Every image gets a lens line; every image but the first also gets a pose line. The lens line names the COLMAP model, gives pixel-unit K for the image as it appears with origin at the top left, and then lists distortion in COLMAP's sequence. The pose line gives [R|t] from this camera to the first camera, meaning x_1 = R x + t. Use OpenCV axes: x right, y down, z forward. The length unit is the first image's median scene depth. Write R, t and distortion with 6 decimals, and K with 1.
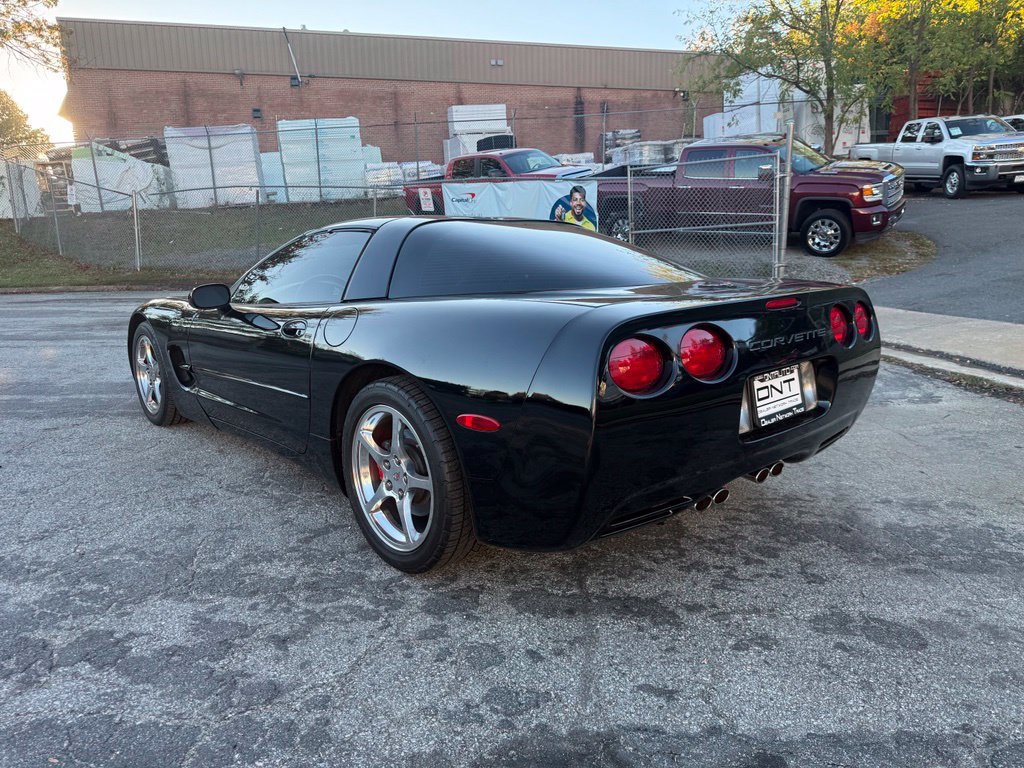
lens RADIAL K [[717.5, 0, 517.1], [0, 717.5, 396.7], [0, 0, 1]] dist [0.034736, -0.046737]
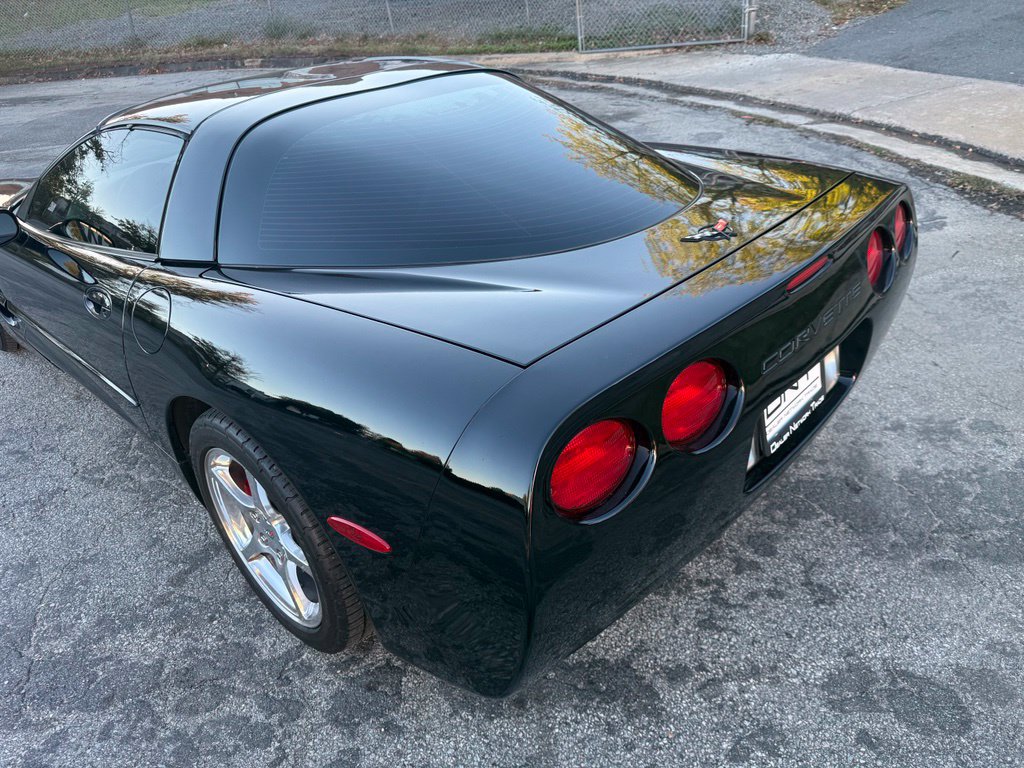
lens RADIAL K [[717.5, 0, 514.1], [0, 717.5, 392.3], [0, 0, 1]] dist [0.034736, -0.046737]
pose [[0.995011, -0.091828, 0.038988, 0.056752], [0.074419, 0.943490, 0.322938, -0.222527], [-0.066439, -0.318425, 0.945617, 0.310904]]
